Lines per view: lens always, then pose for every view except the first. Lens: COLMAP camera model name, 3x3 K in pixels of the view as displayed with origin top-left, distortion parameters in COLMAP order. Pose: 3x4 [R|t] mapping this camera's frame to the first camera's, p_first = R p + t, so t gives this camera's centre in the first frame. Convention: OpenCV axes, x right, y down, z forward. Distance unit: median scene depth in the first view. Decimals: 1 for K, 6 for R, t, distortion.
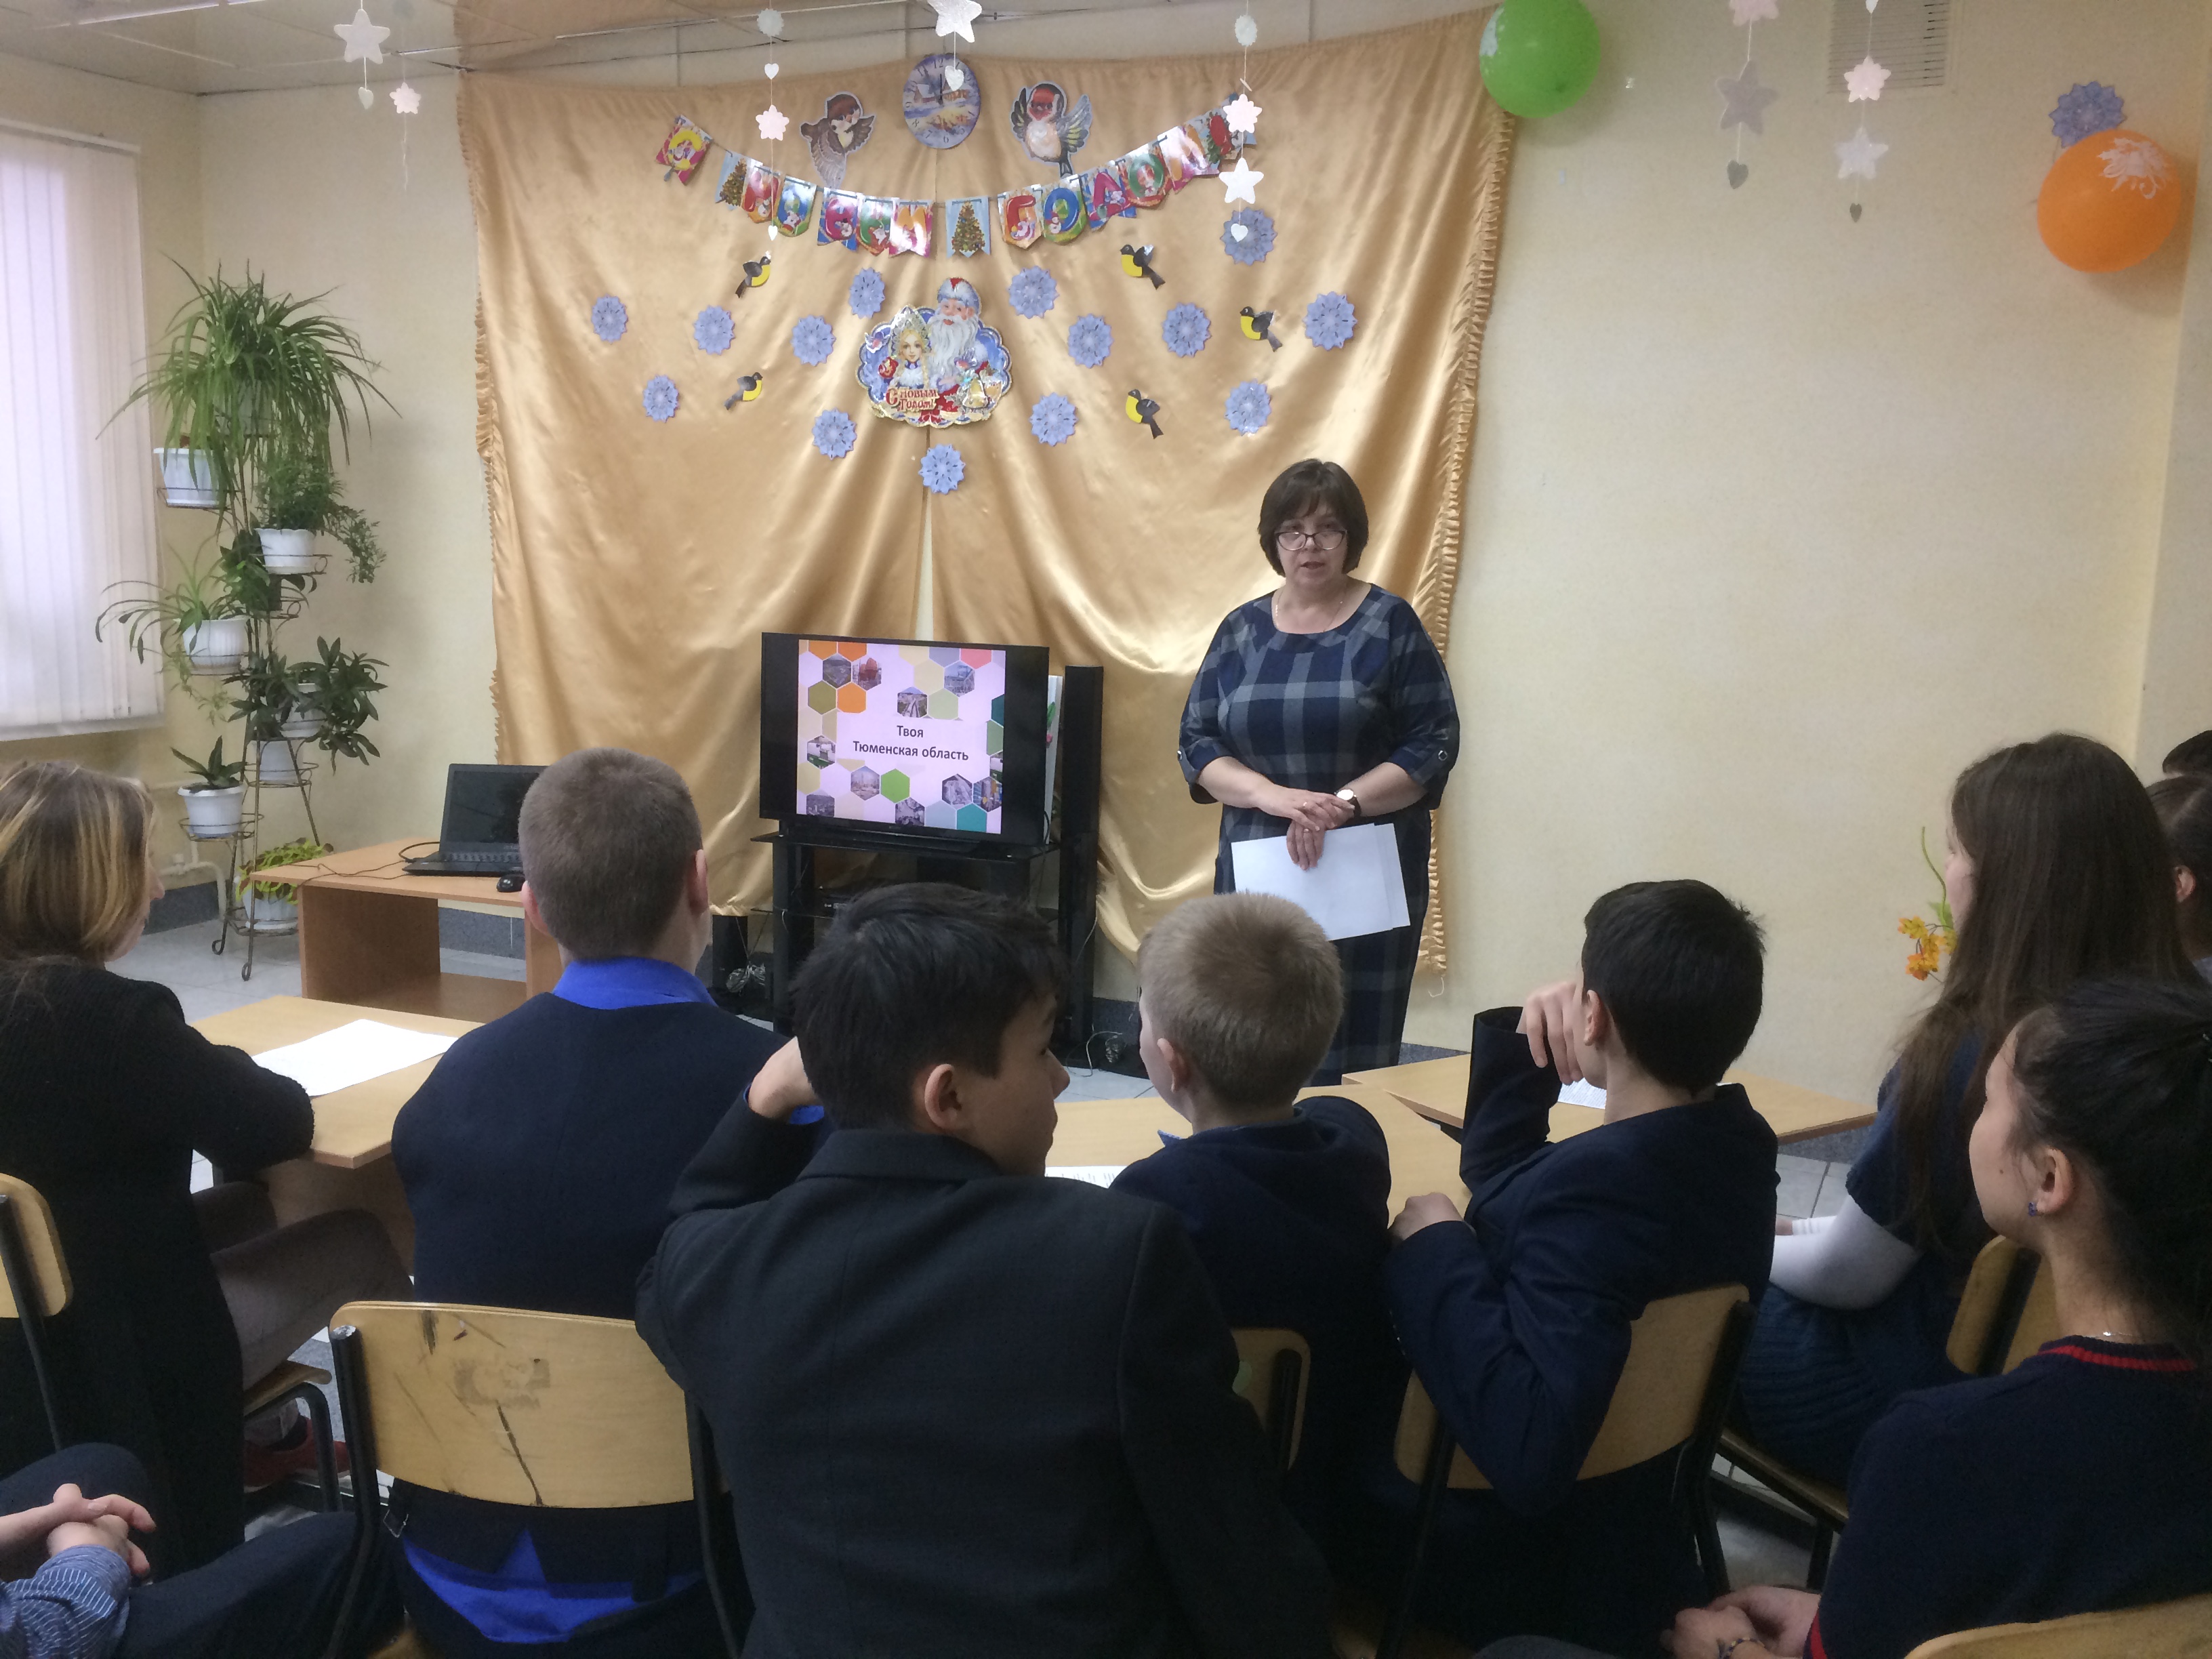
lens RADIAL K [[1830.8, 0, 1099.9], [0, 1830.8, 819.7], [0, 0, 1]] dist [0.069765, -0.101603]
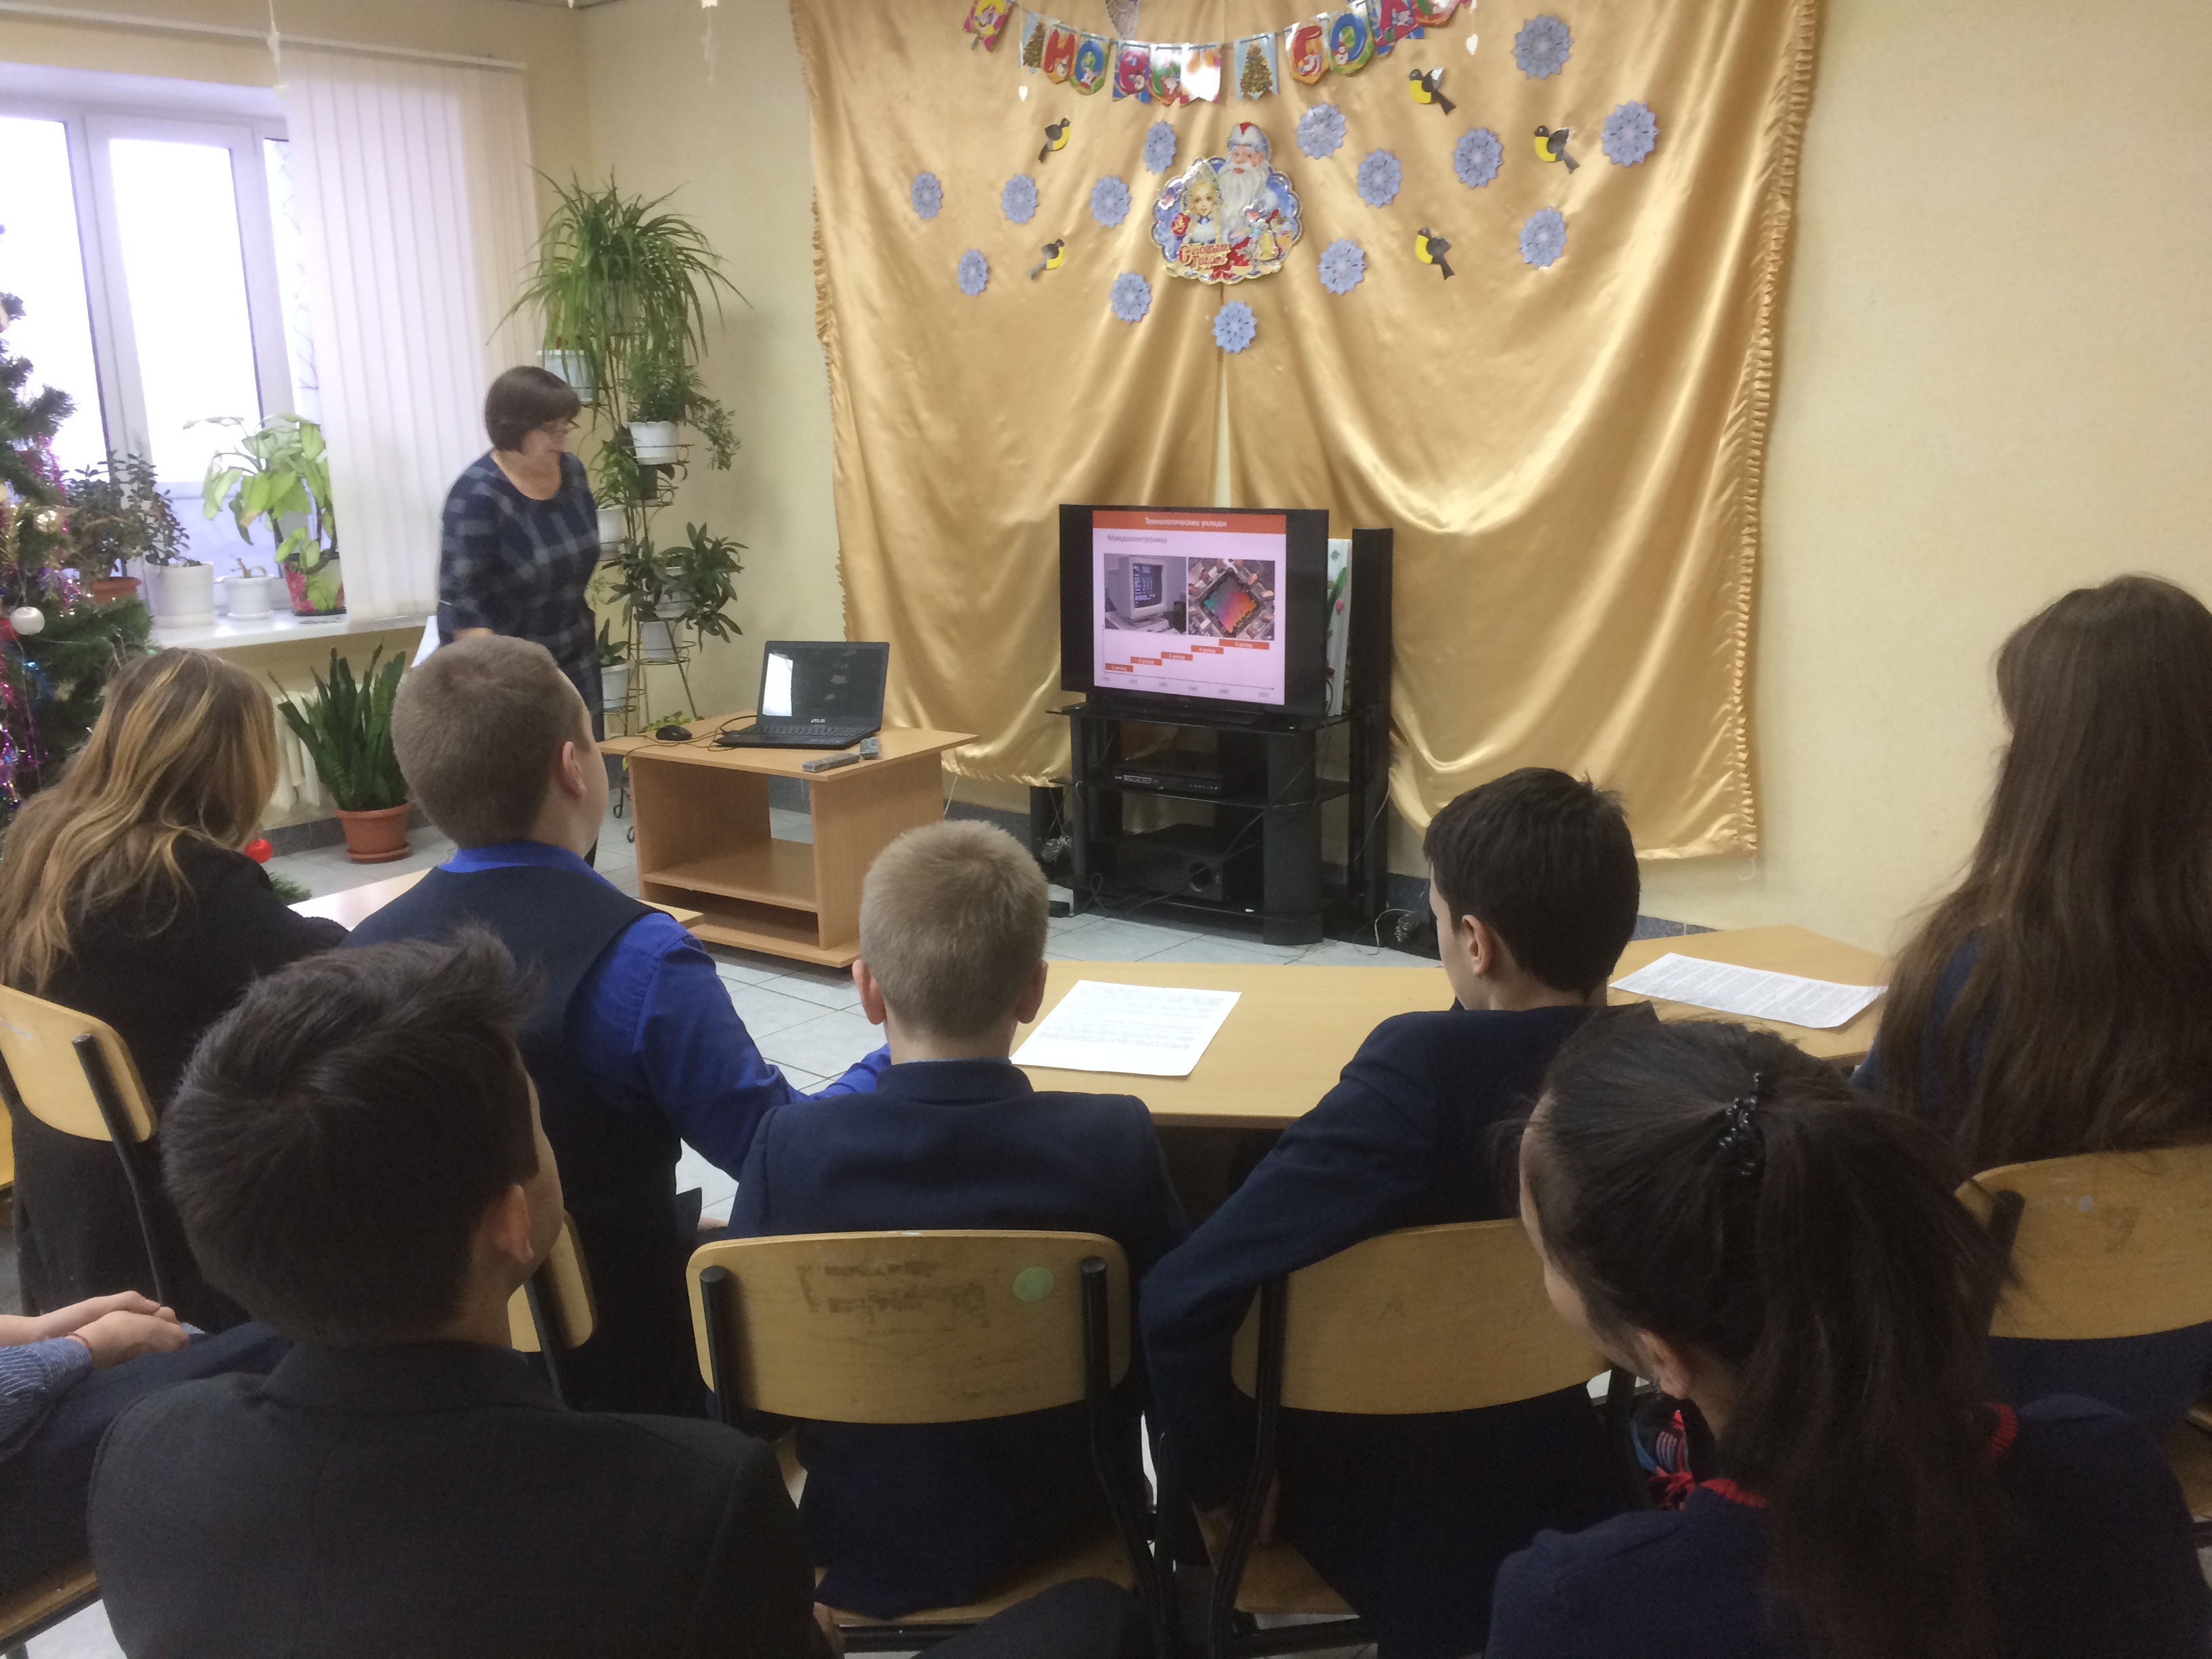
lens RADIAL K [[1830.8, 0, 1099.9], [0, 1830.8, 819.7], [0, 0, 1]] dist [0.069765, -0.101603]
pose [[0.965098, 0.009818, -0.261703, 0.102284], [0.009867, 0.997224, 0.073797, -0.004219], [0.261701, -0.073804, 0.962323, 0.029032]]
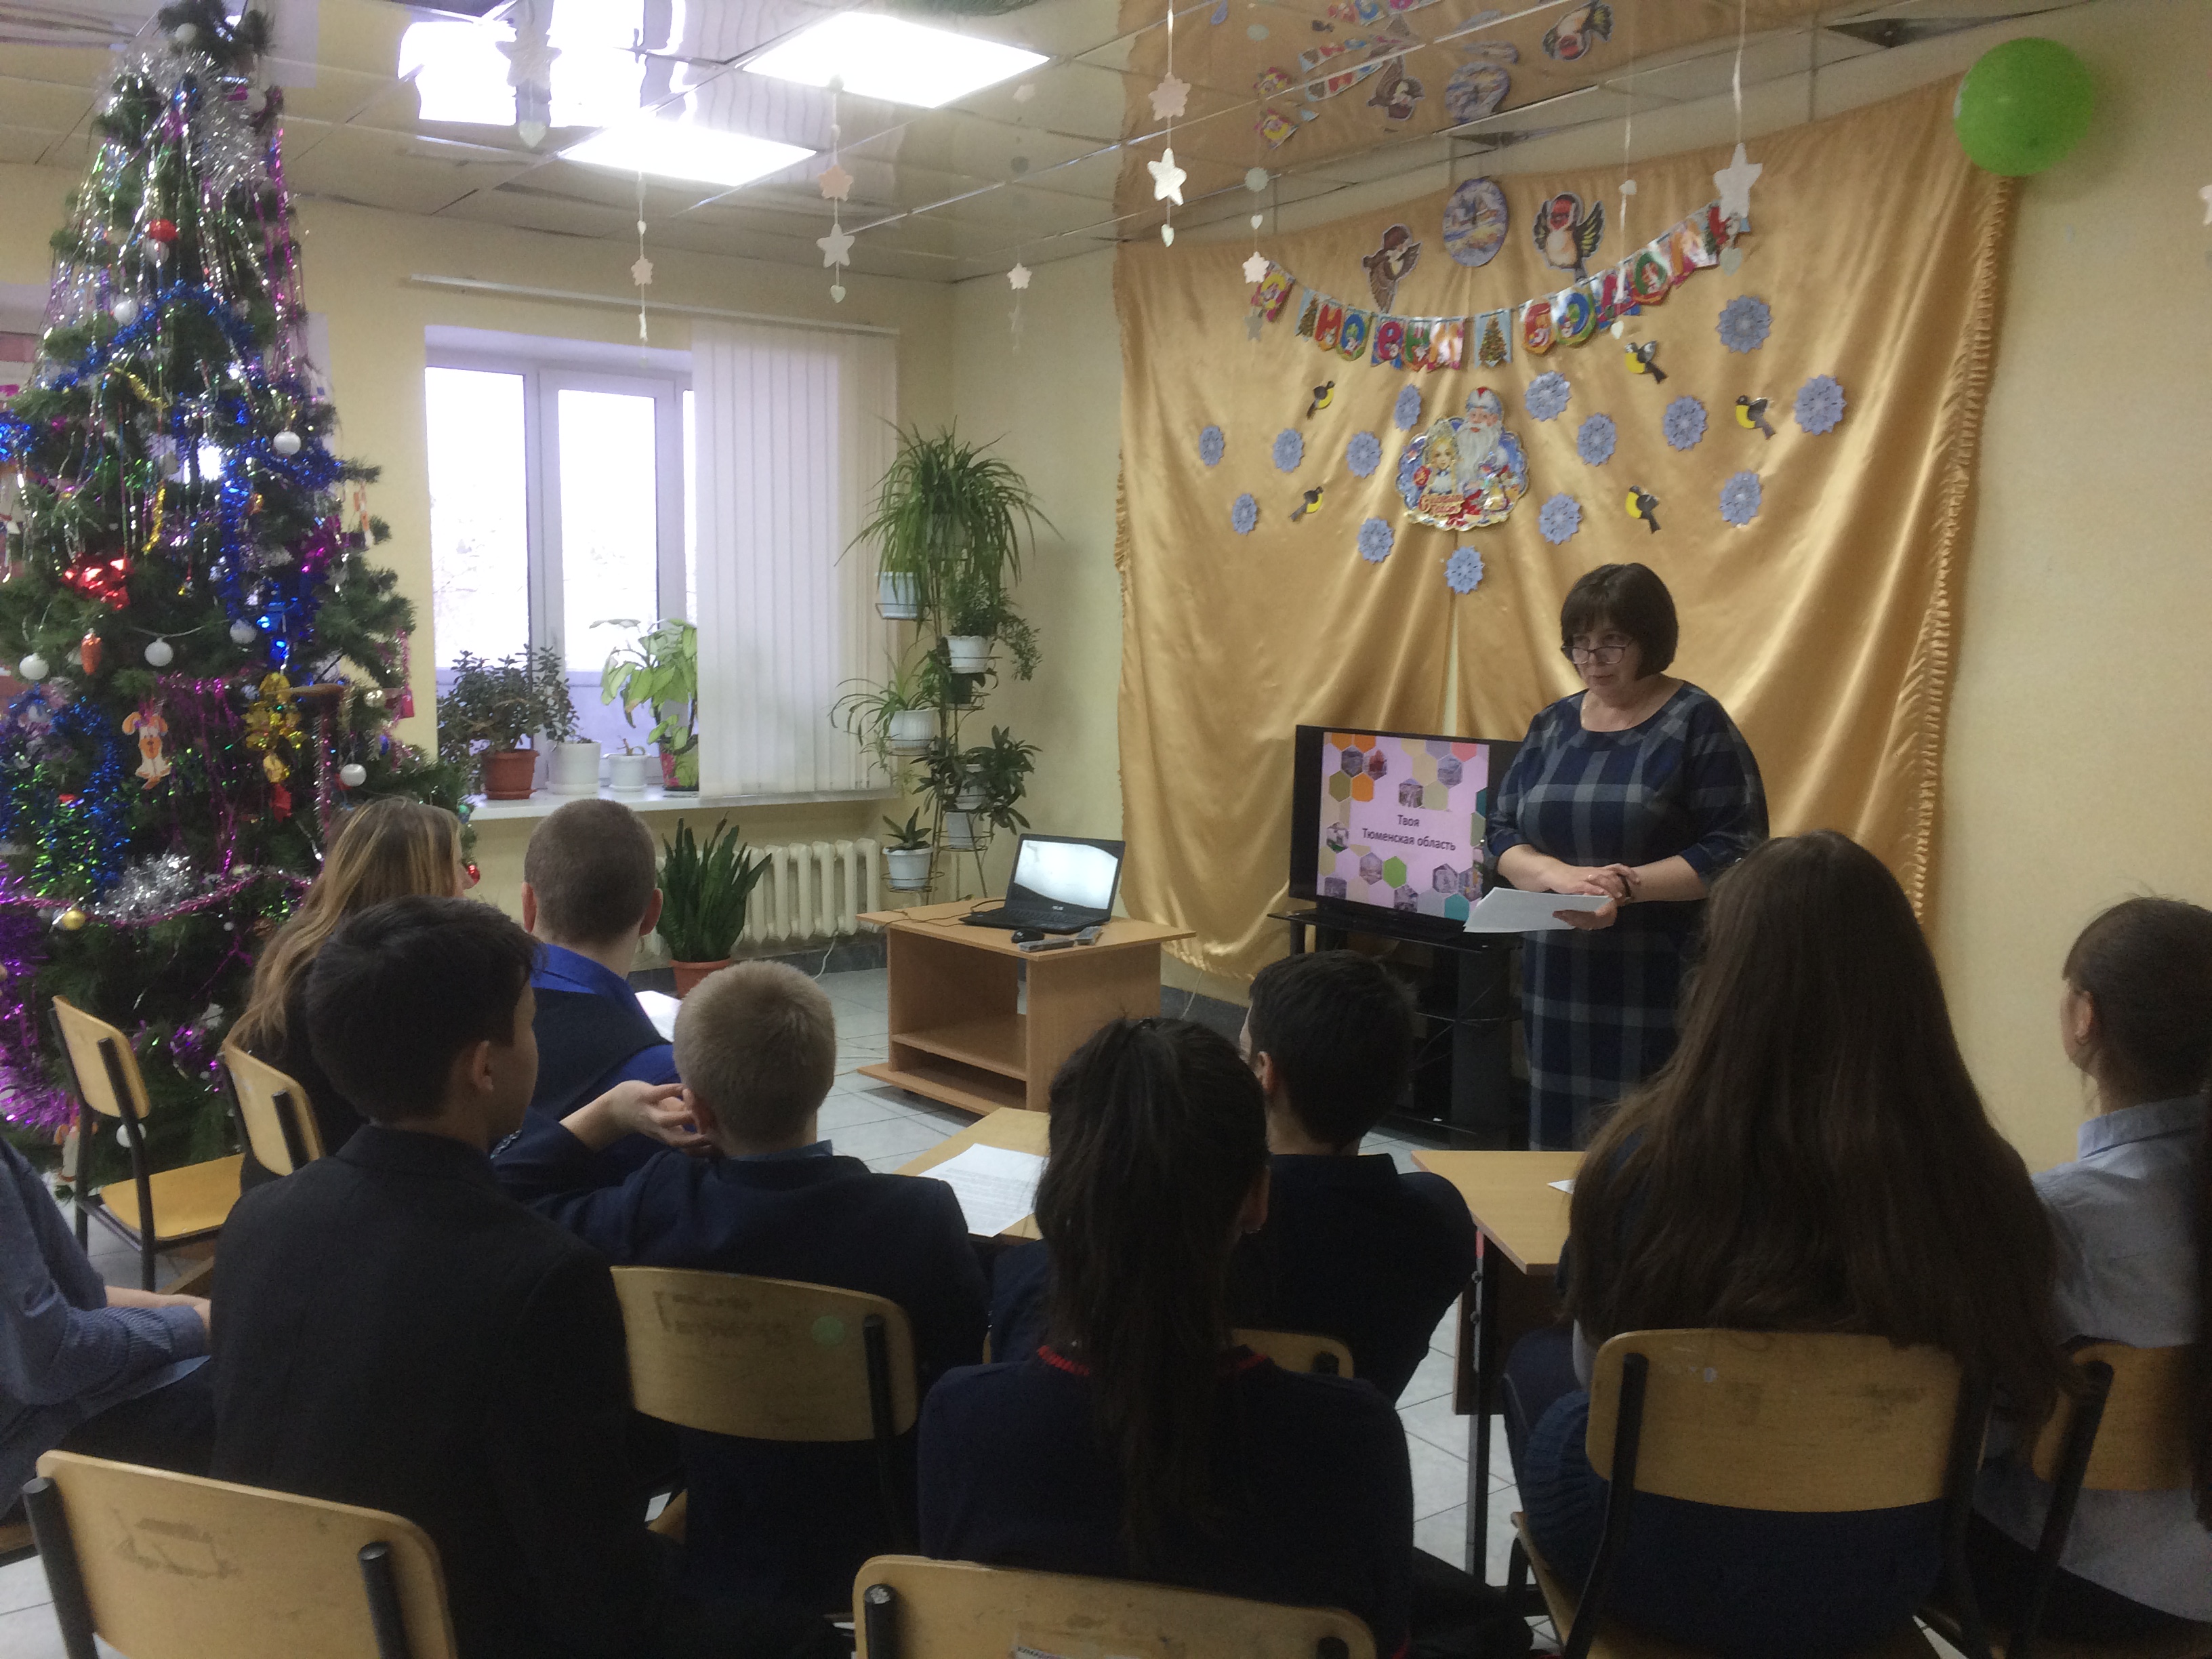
lens RADIAL K [[1830.8, 0, 1099.9], [0, 1830.8, 819.7], [0, 0, 1]] dist [0.069765, -0.101603]
pose [[0.881655, 0.035907, -0.470527, 0.226014], [-0.059133, 0.997648, -0.034668, -0.002160], [0.468175, 0.058389, 0.881704, -0.002769]]
